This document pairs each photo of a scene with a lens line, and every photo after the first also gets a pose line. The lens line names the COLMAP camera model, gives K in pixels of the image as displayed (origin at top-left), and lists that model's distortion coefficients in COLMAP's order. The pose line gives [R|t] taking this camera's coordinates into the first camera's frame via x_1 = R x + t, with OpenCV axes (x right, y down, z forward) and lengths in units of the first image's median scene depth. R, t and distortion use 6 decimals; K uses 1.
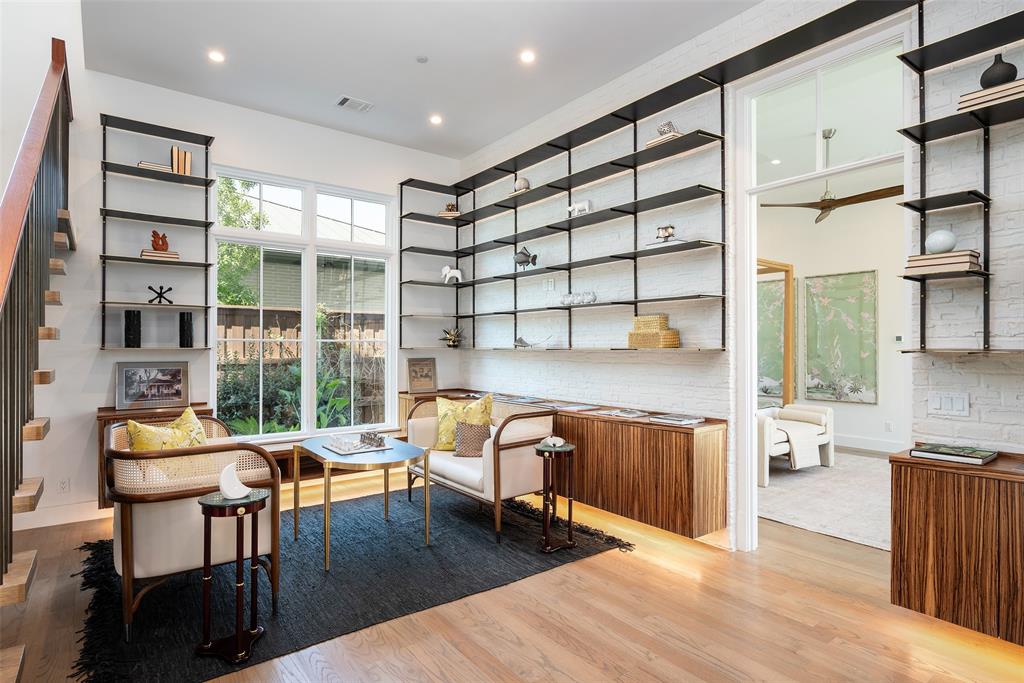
lens RADIAL K [[541.6, 0, 511.1], [0, 541.6, 344.1], [0, 0, 1]] dist [-0.002379, 0.000267]
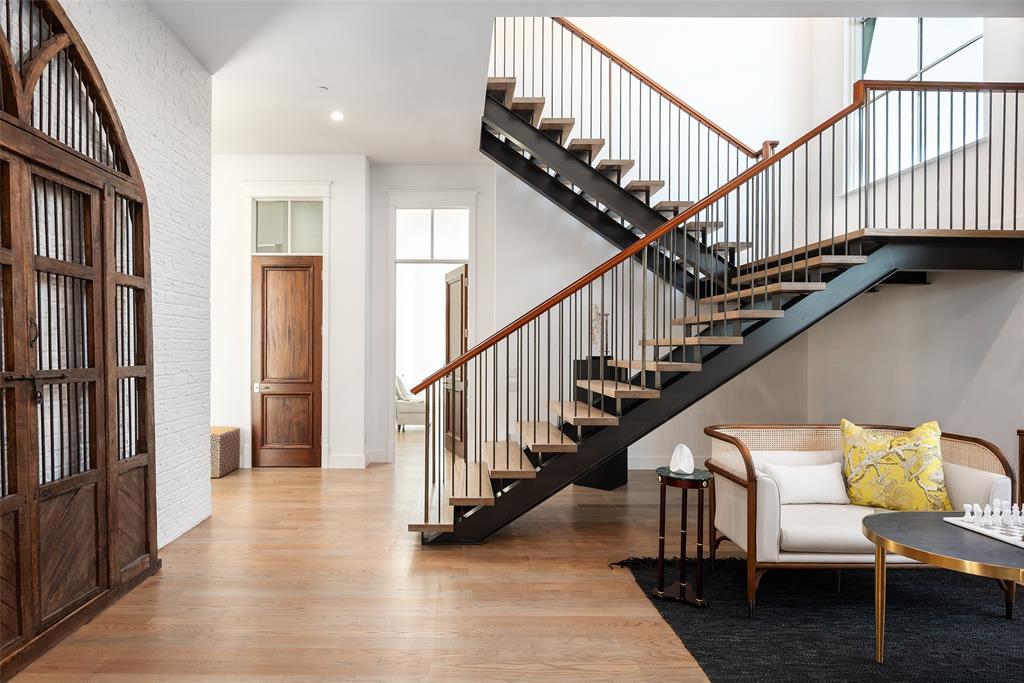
lens RADIAL K [[540.5, 0, 469.0], [0, 540.5, 357.5], [0, 0, 1]] dist [0.004593, -0.000391]
pose [[-0.591970, 0.008144, -0.805919, 0.396444], [0.001994, 0.999961, 0.008640, 0.005474], [0.805957, 0.003508, -0.591963, 0.703313]]
